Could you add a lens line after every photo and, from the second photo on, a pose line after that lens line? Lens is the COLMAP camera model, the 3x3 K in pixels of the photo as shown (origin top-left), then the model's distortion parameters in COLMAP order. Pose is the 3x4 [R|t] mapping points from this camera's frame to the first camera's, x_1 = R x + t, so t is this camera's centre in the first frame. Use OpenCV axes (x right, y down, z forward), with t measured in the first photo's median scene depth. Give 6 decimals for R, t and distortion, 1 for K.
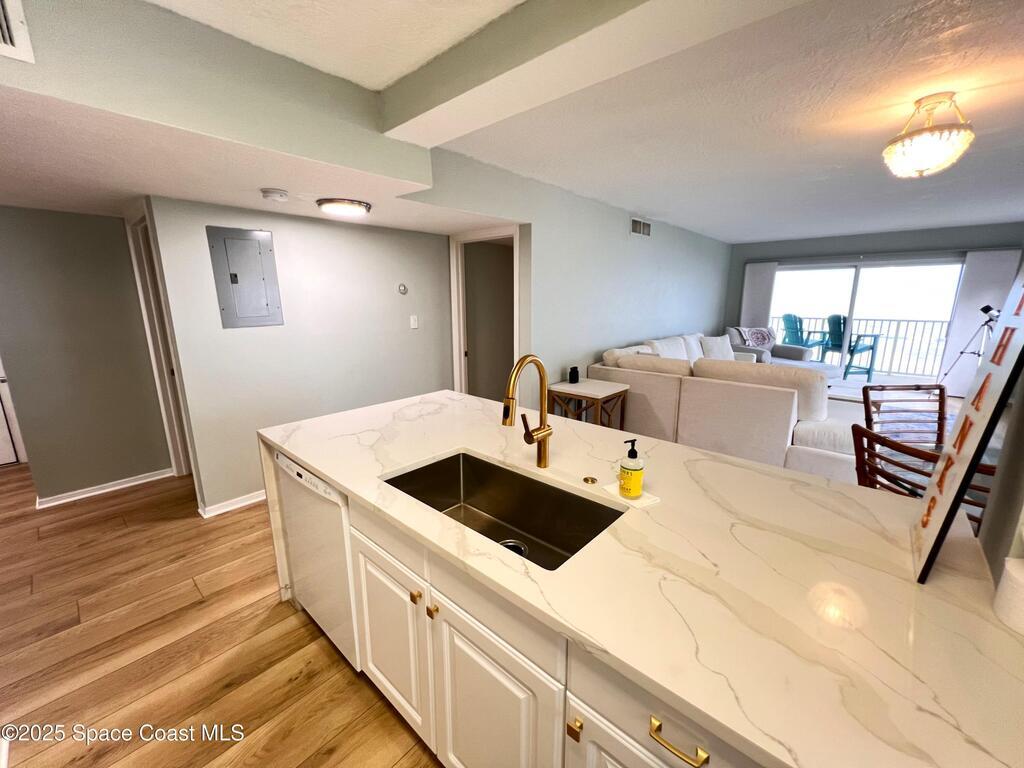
lens RADIAL K [[406.8, 0, 512.1], [0, 406.8, 386.5], [0, 0, 1]] dist [-0.000976, 0.000267]
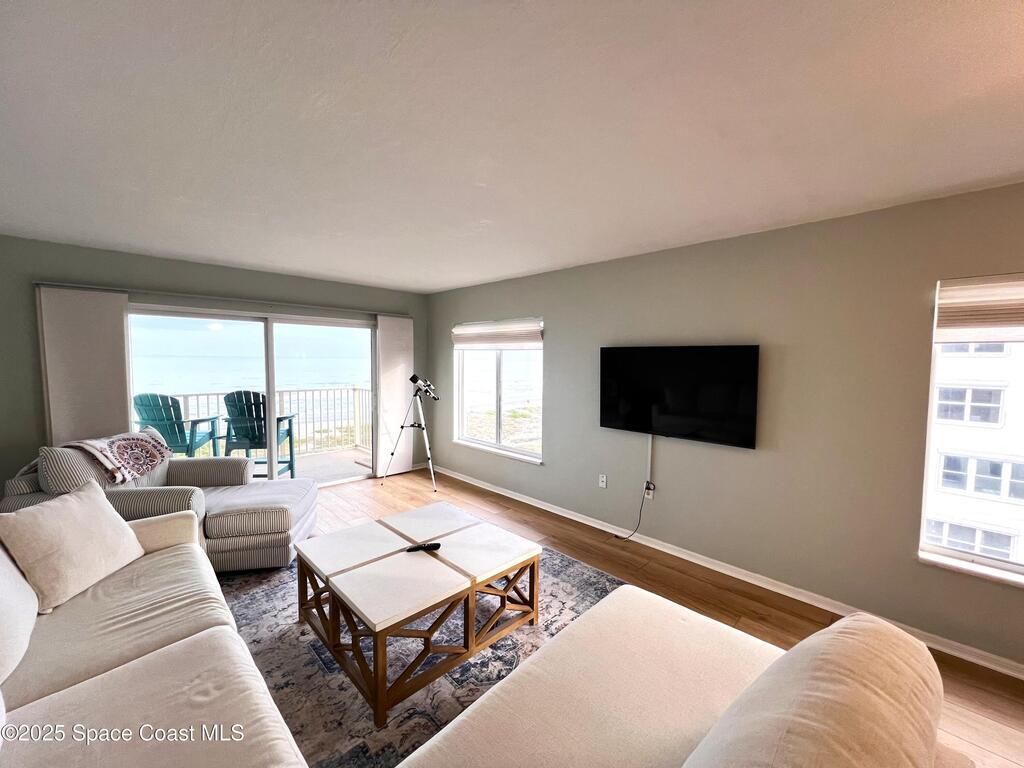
lens RADIAL K [[410.5, 0, 513.9], [0, 410.5, 385.2], [0, 0, 1]] dist [-0.002222, 0.000564]
pose [[0.066364, -0.057351, 0.996146, 0.206494], [0.202334, 0.978379, 0.042848, -0.138918], [-0.977065, 0.198711, 0.076533, 0.581570]]
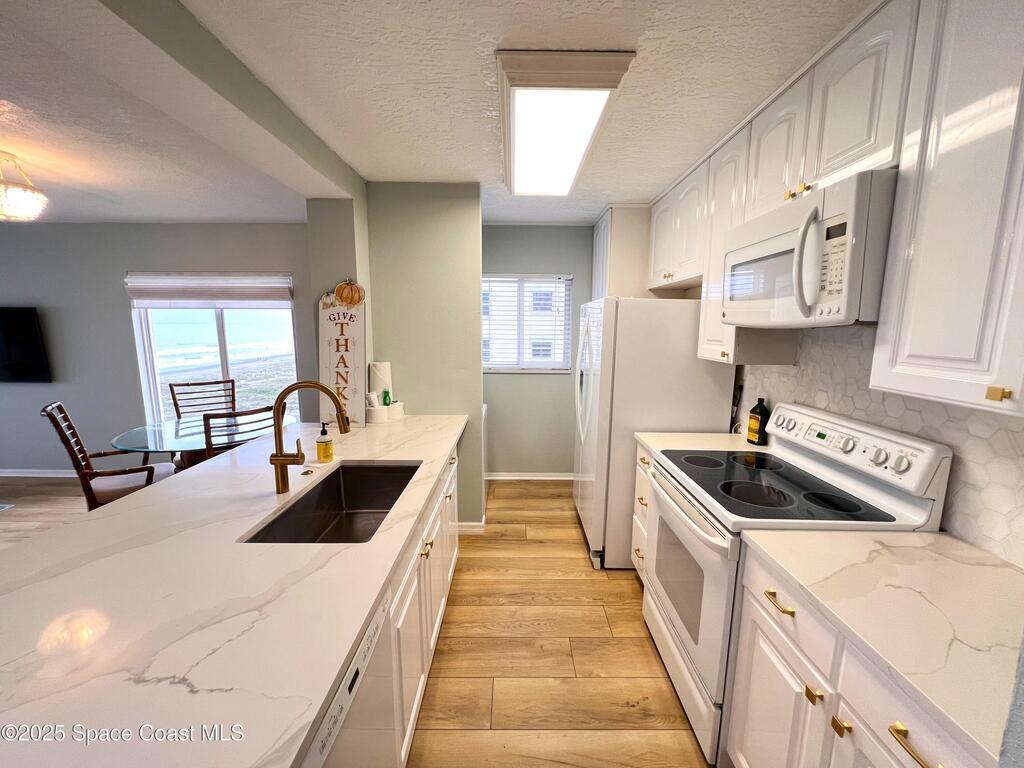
lens RADIAL K [[410.5, 0, 513.9], [0, 410.5, 385.2], [0, 0, 1]] dist [-0.002222, 0.000564]
pose [[-0.665014, -0.106507, 0.739197, -0.242023], [0.157984, 0.947317, 0.278623, -0.059801], [-0.729930, 0.302069, -0.613153, 0.255924]]
